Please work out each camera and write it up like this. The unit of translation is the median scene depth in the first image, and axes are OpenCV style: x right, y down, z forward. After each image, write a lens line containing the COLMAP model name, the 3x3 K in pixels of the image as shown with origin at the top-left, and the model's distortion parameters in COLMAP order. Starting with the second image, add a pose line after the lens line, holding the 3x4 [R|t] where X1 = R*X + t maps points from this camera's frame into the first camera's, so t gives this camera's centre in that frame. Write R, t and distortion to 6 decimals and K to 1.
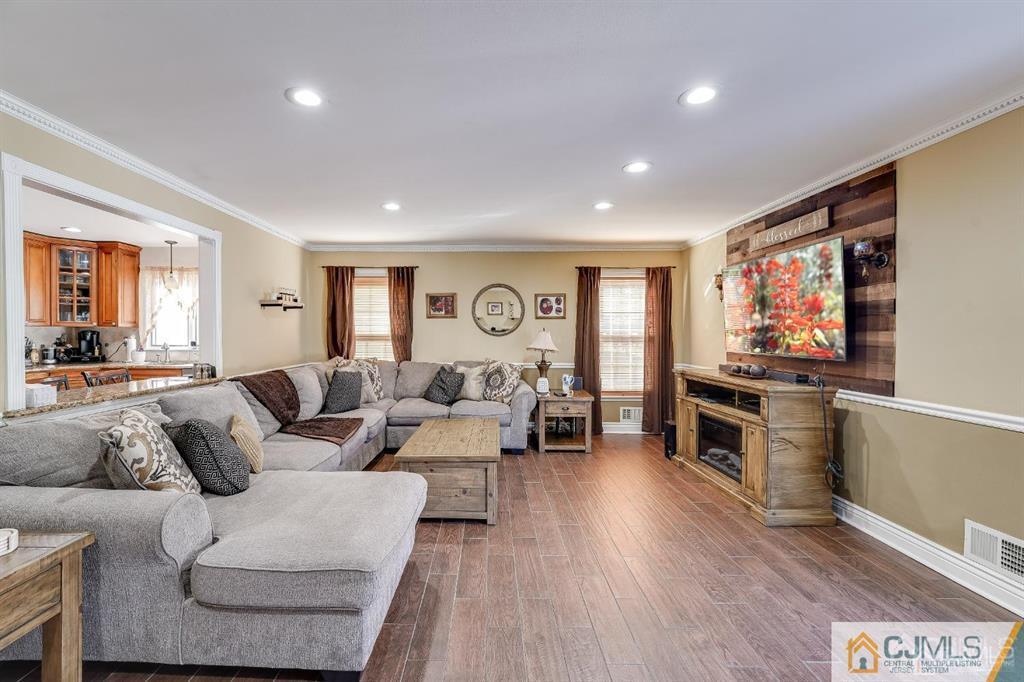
lens RADIAL K [[431.7, 0, 513.9], [0, 431.7, 343.3], [0, 0, 1]] dist [-0.003627, -0.000037]
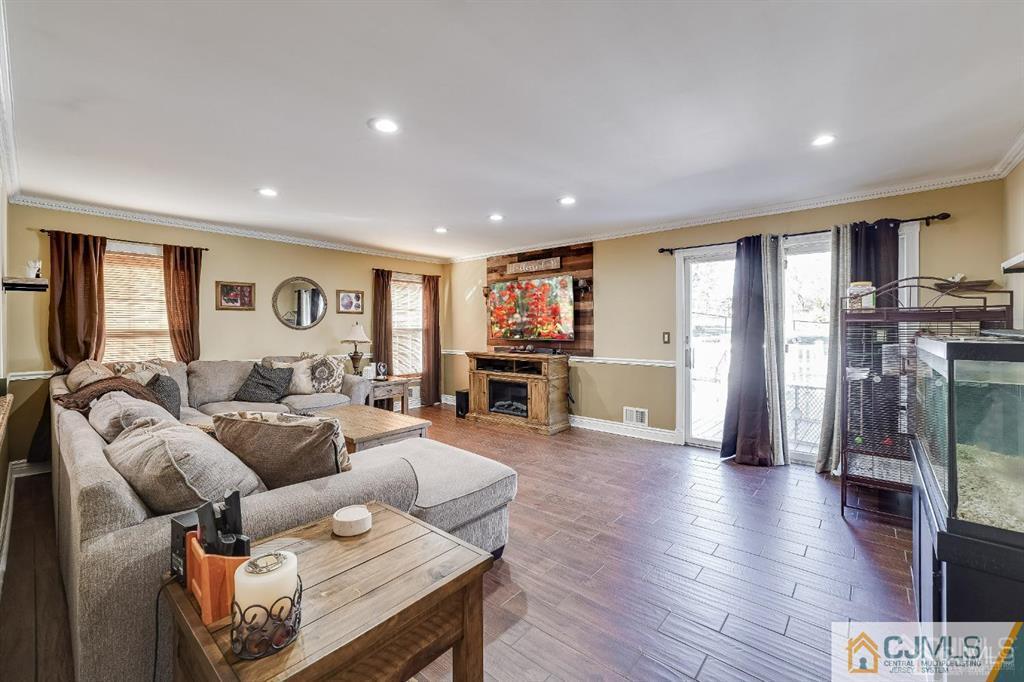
lens RADIAL K [[415.4, 0, 521.0], [0, 415.4, 330.2], [0, 0, 1]] dist [-0.005912, -0.000141]
pose [[0.637952, -0.009222, 0.770021, -0.656649], [0.022341, 0.999729, -0.006536, 0.002107], [-0.769752, 0.021372, 0.637985, 0.002242]]
